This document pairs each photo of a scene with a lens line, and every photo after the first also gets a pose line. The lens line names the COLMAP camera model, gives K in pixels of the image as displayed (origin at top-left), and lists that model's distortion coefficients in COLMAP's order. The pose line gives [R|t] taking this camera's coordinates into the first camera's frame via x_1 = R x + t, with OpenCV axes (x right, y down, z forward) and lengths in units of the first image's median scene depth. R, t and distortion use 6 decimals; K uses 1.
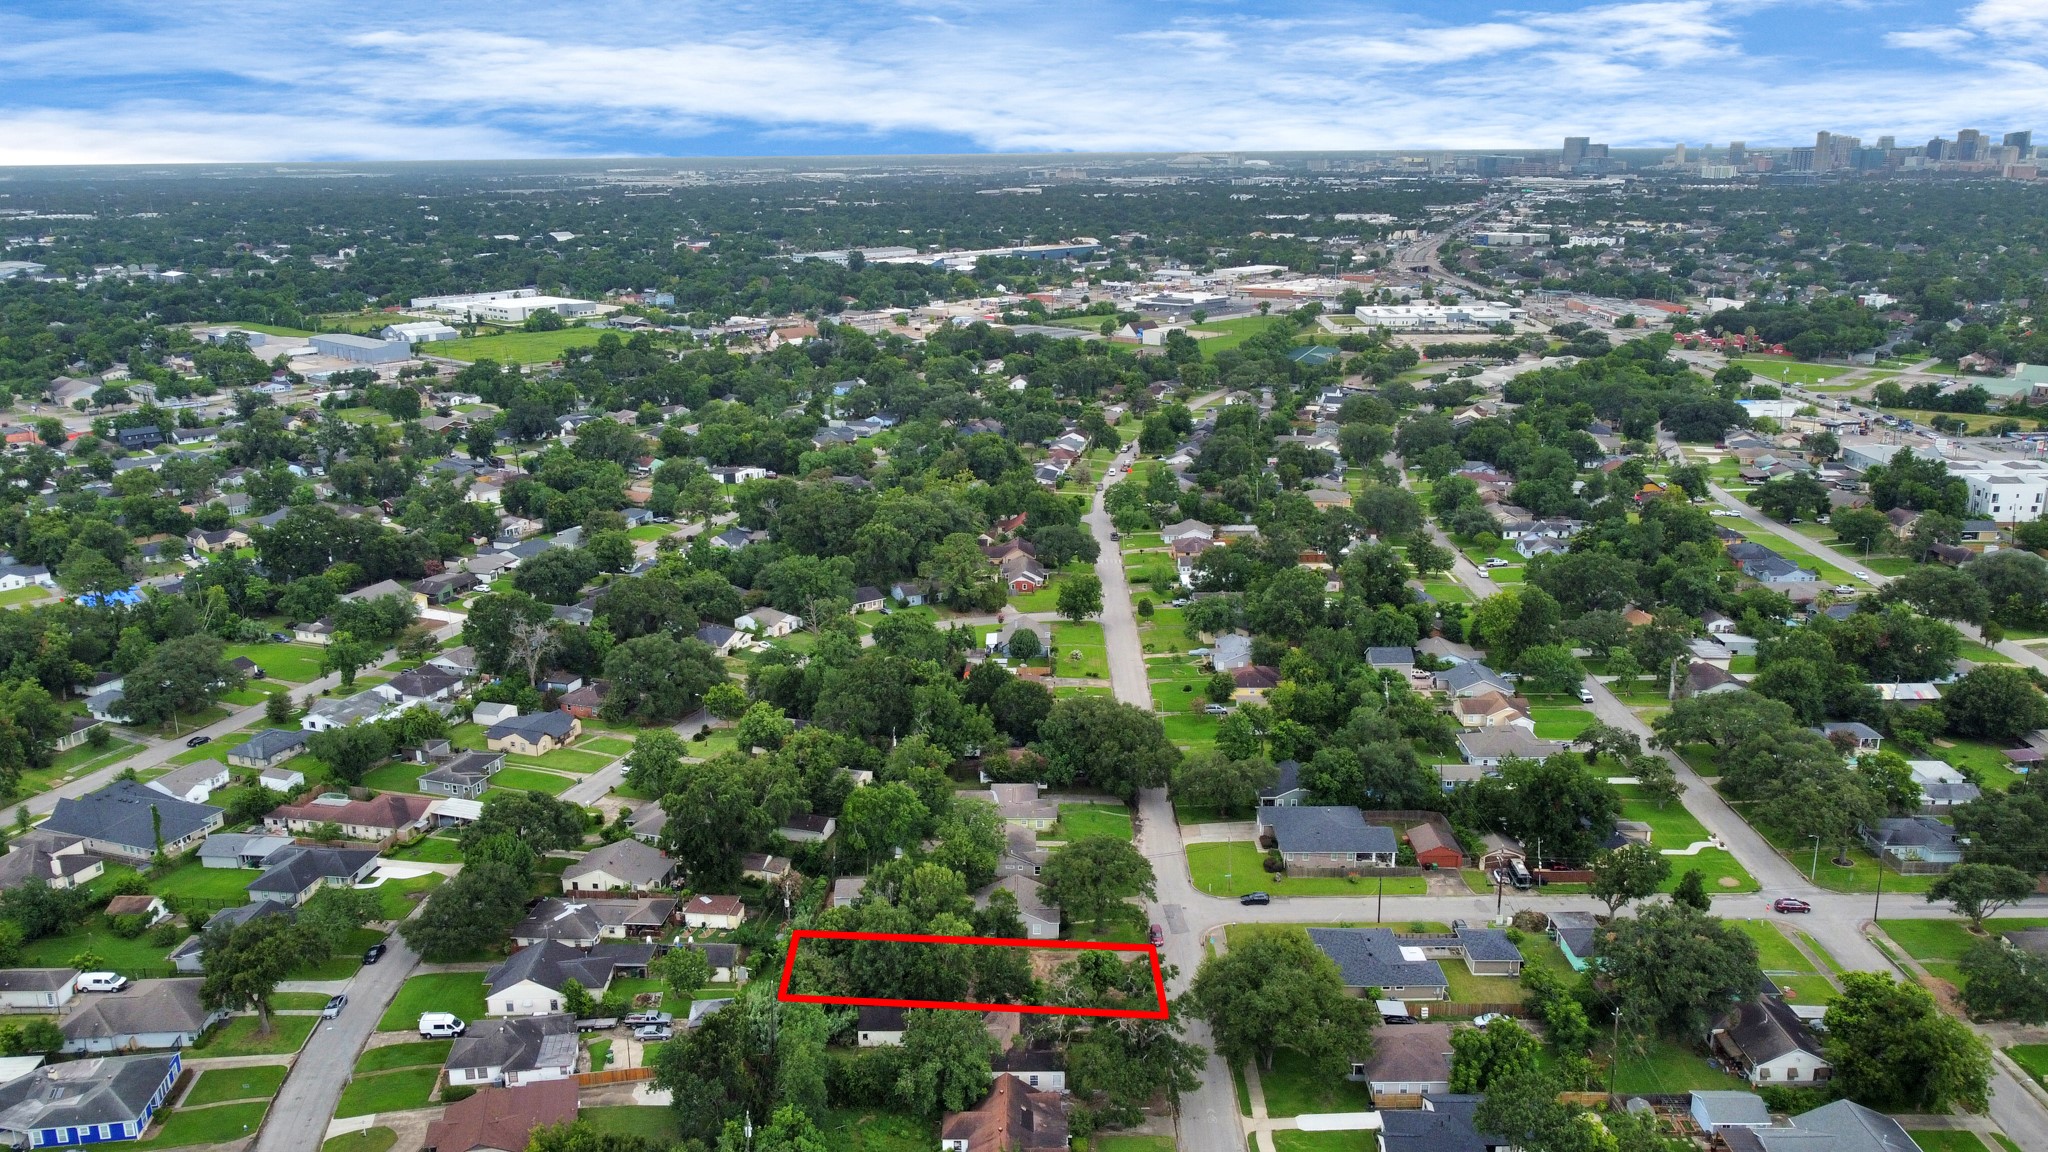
lens RADIAL K [[1555.8, 0, 1019.0], [0, 1555.8, 564.4], [0, 0, 1]] dist [0.001690, -0.007577]
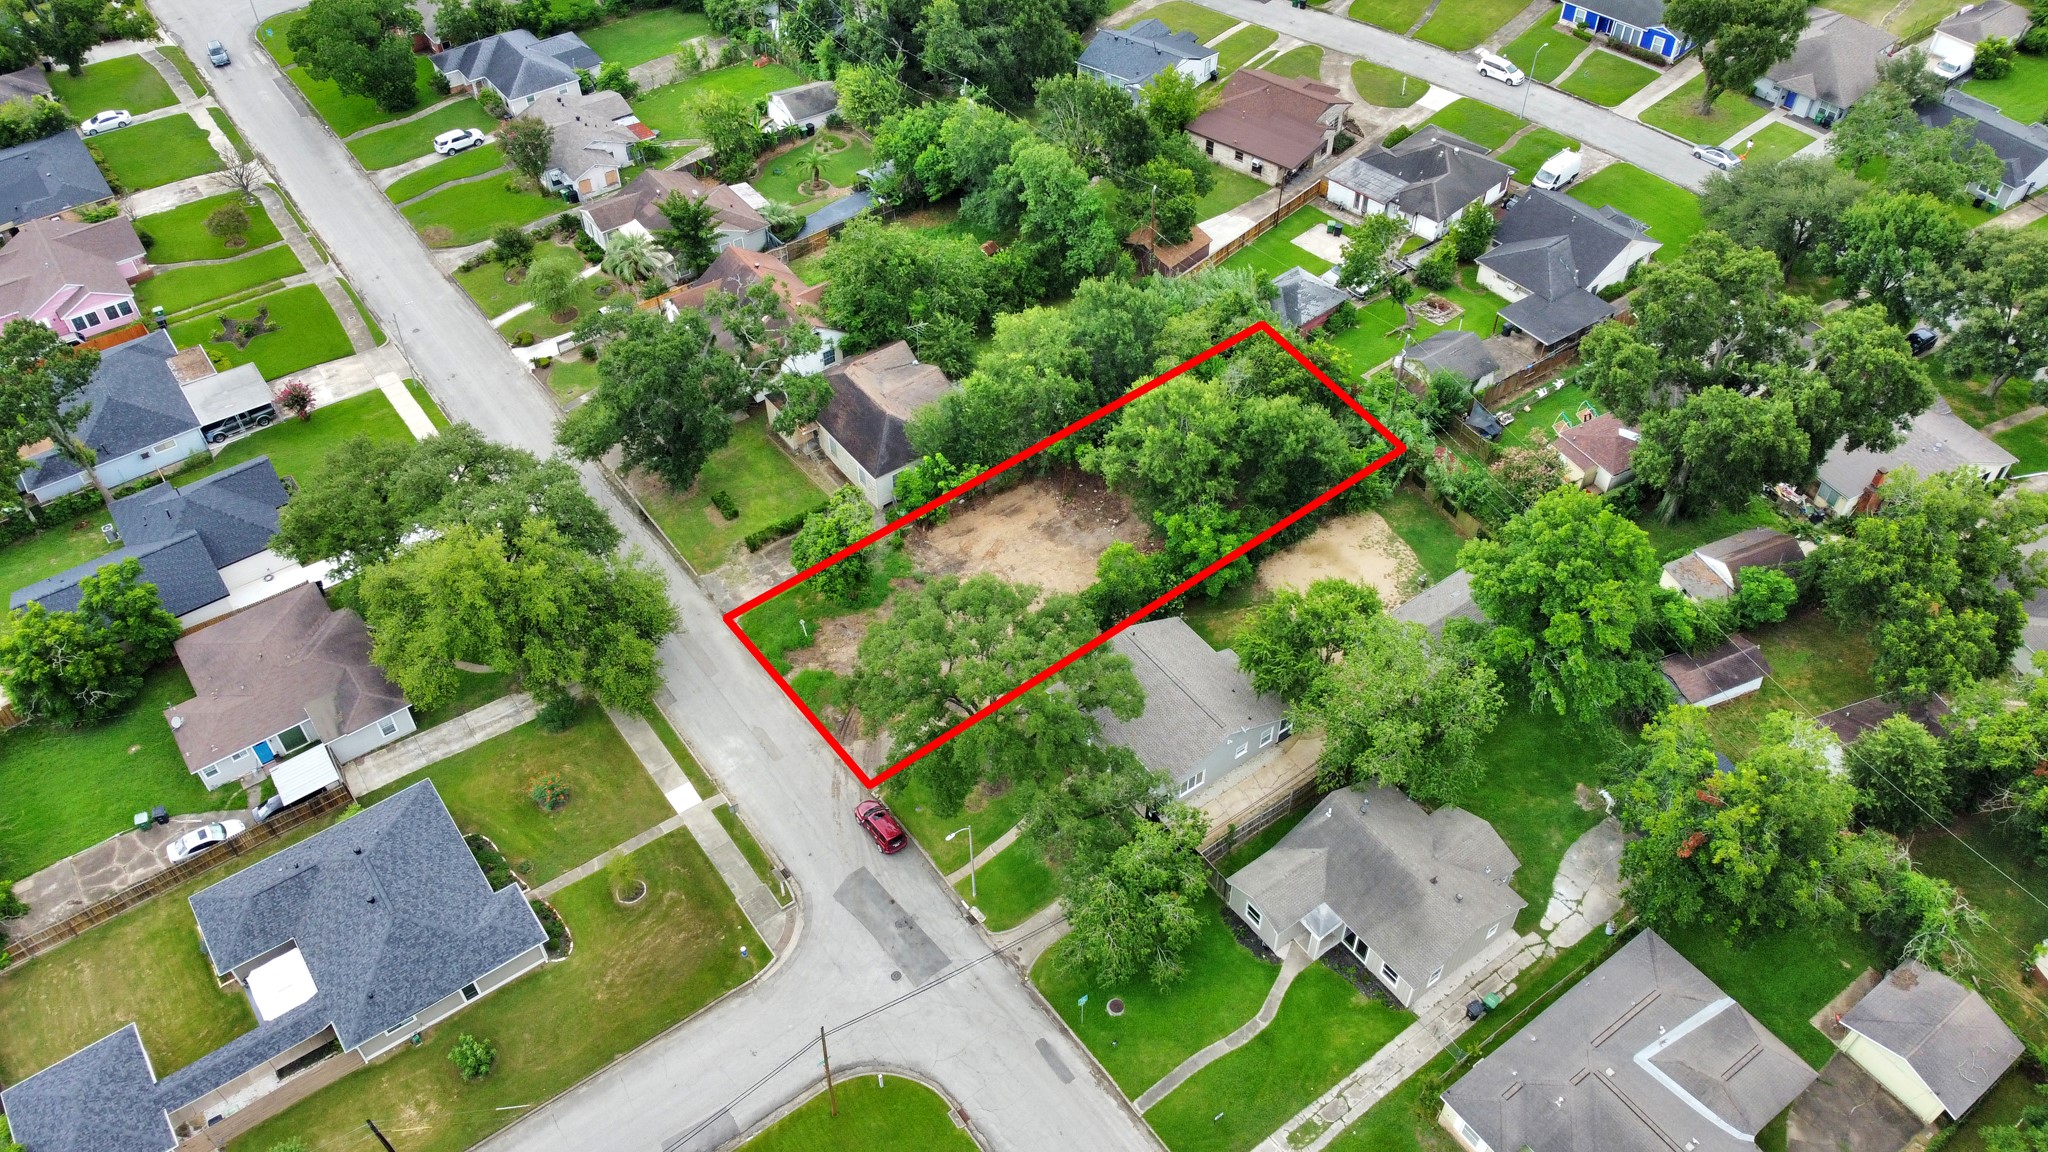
lens RADIAL K [[1555.8, 0, 1019.0], [0, 1555.8, 564.4], [0, 0, 1]] dist [0.001690, -0.007577]
pose [[-0.802782, 0.434767, -0.408067, 0.184875], [-0.137728, 0.530653, 0.836324, -0.159990], [0.580148, 0.727588, -0.366120, 1.017488]]
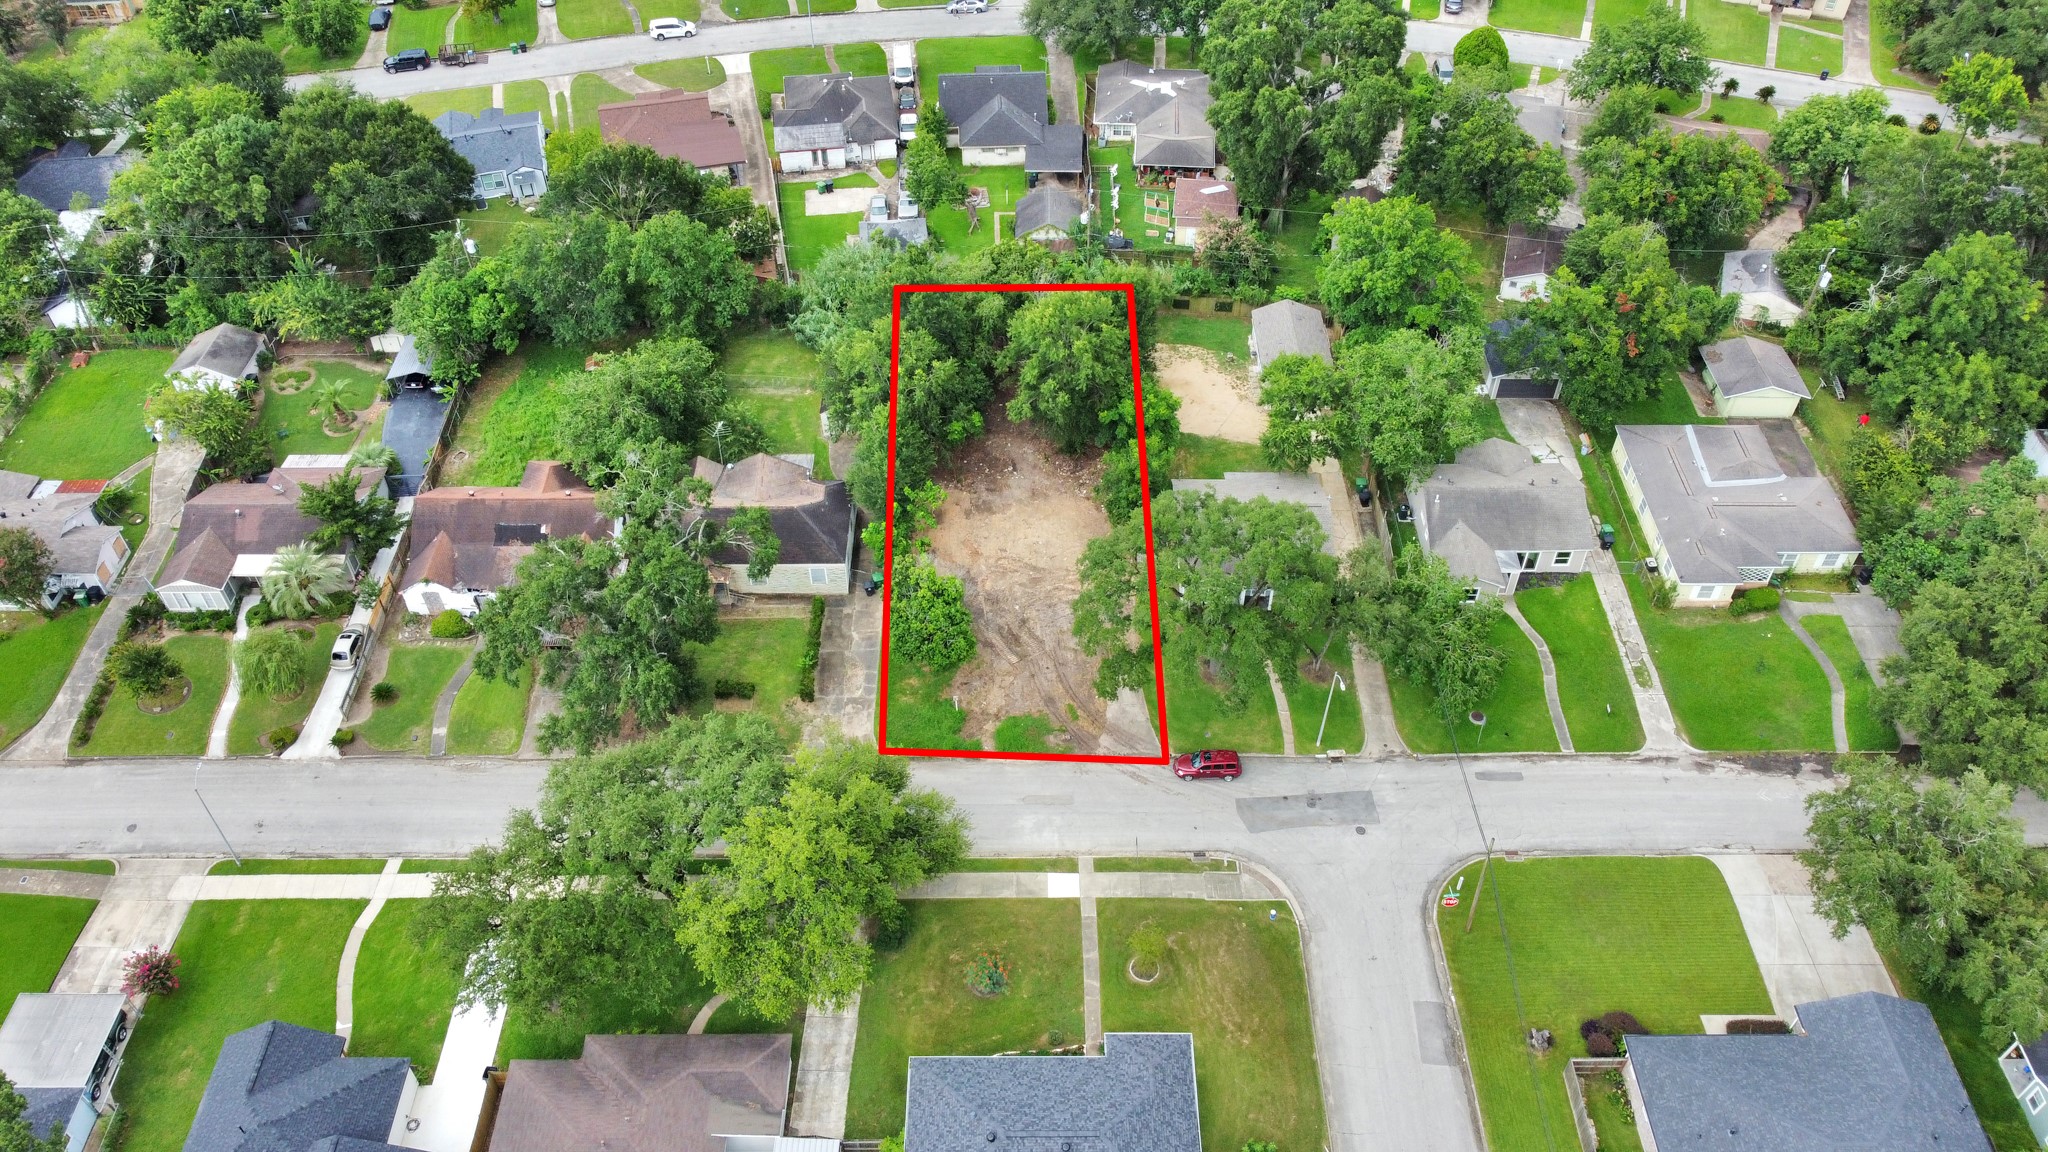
lens RADIAL K [[1555.8, 0, 1019.0], [0, 1555.8, 564.4], [0, 0, 1]] dist [0.001690, -0.007577]
pose [[0.009104, 0.713606, -0.700488, 0.330448], [-0.254286, 0.679140, 0.688554, -0.093026], [0.967086, 0.171856, 0.187643, 0.764021]]
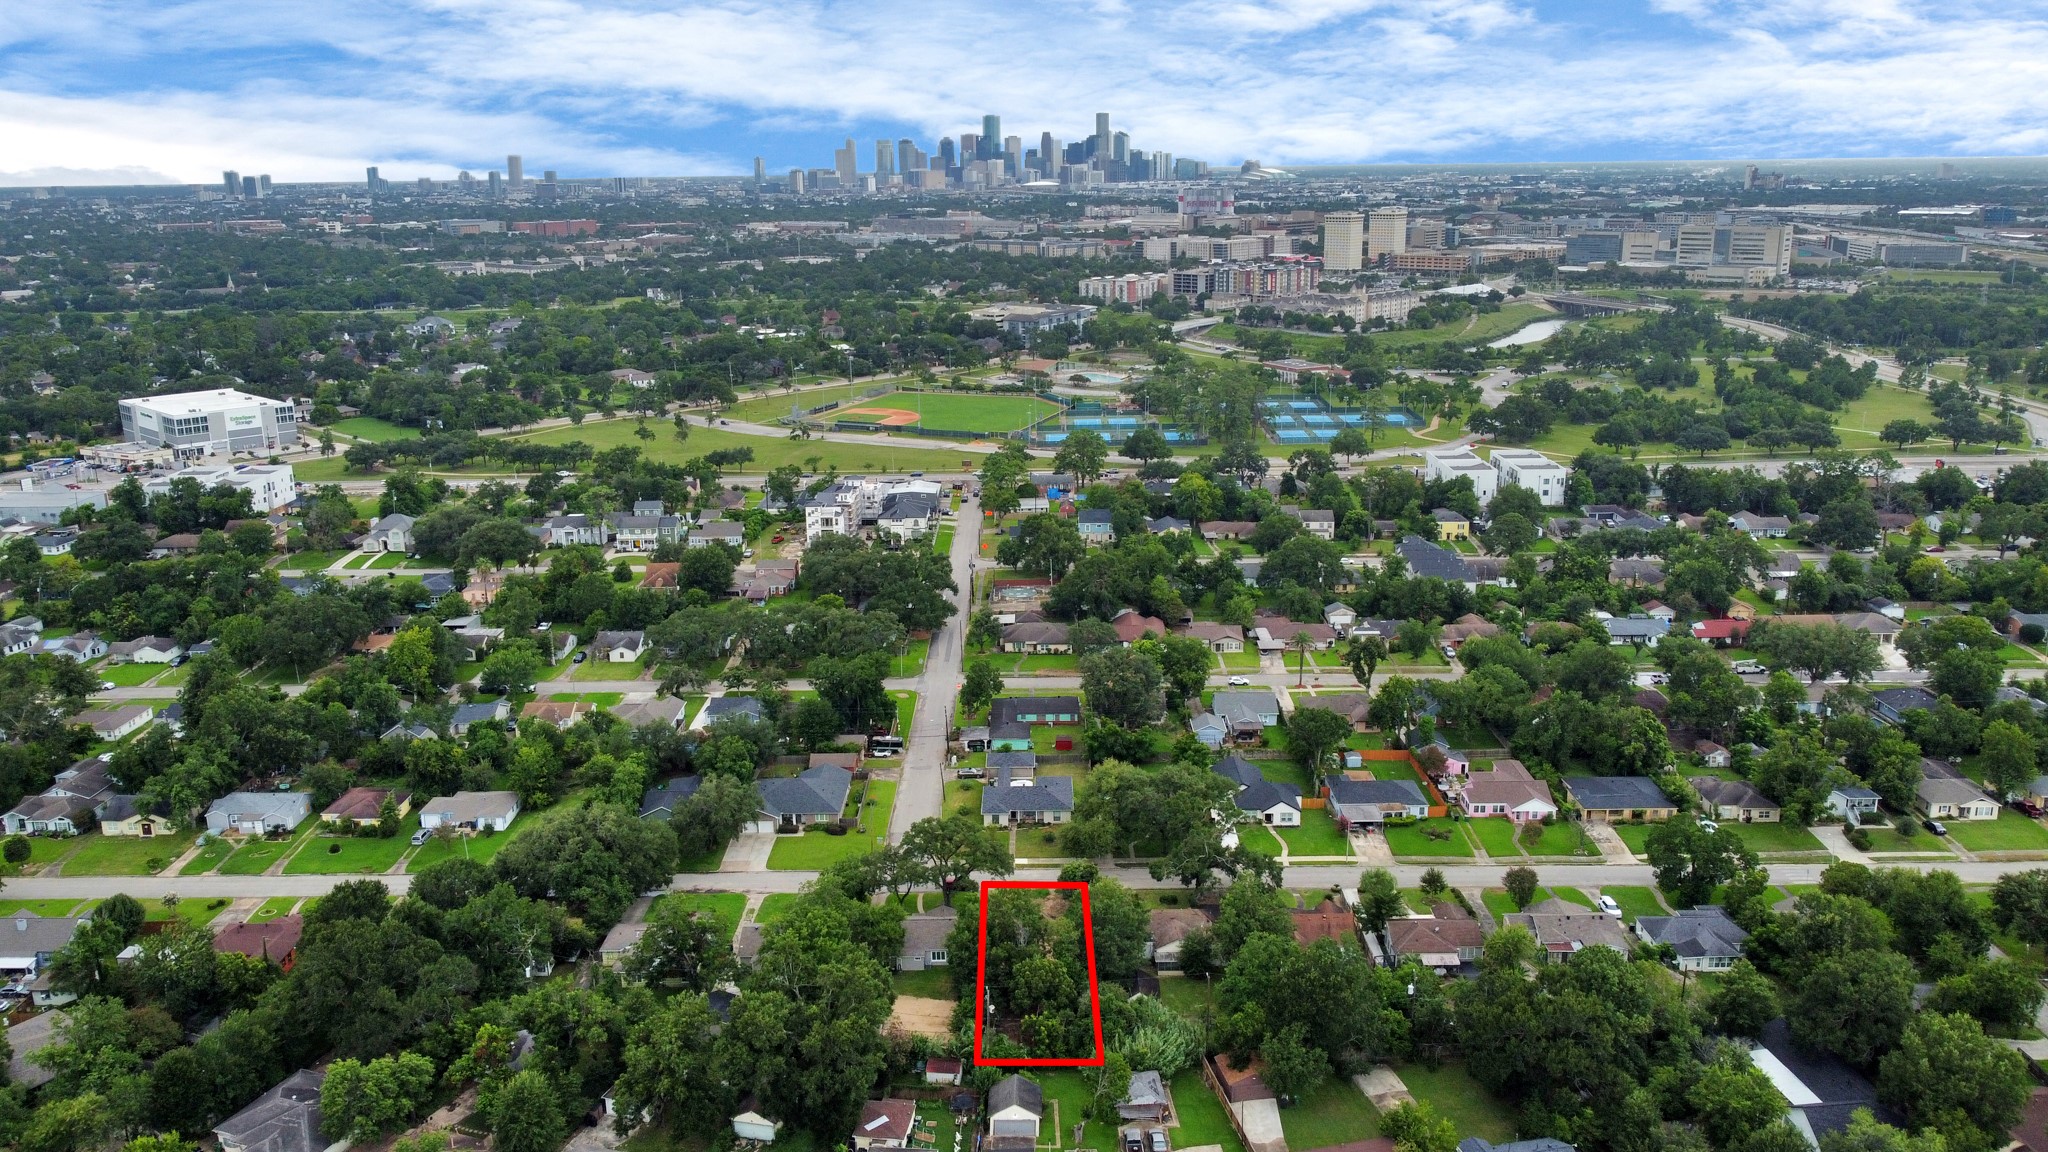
lens RADIAL K [[1566.2, 0, 1016.7], [0, 1566.2, 520.2], [0, 0, 1]] dist [0.004899, -0.002939]
pose [[0.003040, -0.214220, 0.976781, -0.827137], [0.275158, 0.939259, 0.205135, -0.189736], [-0.961394, 0.268145, 0.061800, 0.742581]]
